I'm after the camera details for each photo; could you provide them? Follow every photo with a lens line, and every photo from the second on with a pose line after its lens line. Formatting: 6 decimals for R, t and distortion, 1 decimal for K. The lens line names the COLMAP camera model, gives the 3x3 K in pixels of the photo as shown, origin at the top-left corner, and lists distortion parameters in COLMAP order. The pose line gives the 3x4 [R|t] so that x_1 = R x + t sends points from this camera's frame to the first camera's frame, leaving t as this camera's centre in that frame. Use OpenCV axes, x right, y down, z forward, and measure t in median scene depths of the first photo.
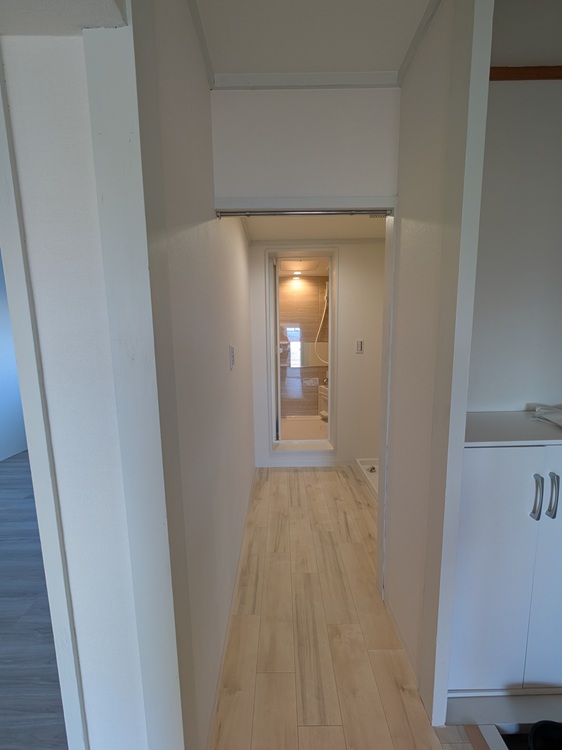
lens RADIAL K [[281.4, 0, 281.7], [0, 281.4, 374.3], [0, 0, 1]] dist [-0.001909, -0.000121]
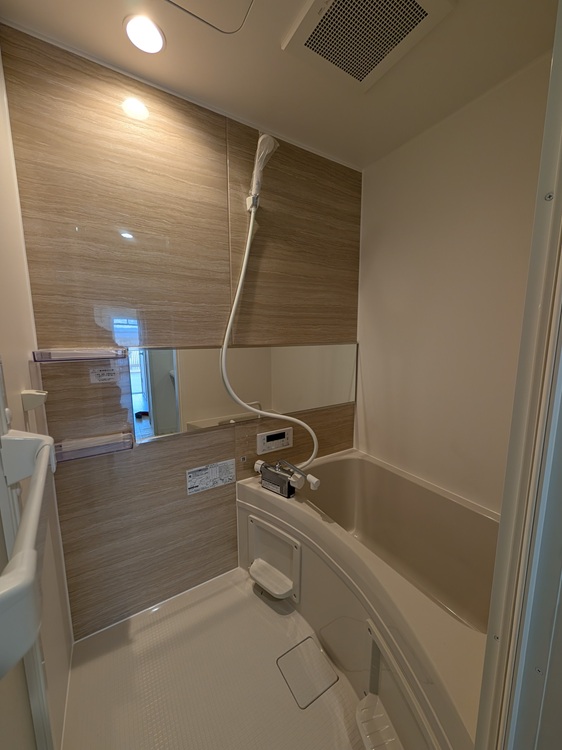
lens RADIAL K [[281.4, 0, 282.3], [0, 281.4, 374.3], [0, 0, 1]] dist [-0.001909, -0.000121]
pose [[0.854068, -0.058356, 0.516877, 0.018114], [0.056902, 0.998205, 0.018675, -0.088603], [-0.517039, 0.013462, 0.855856, 0.710946]]
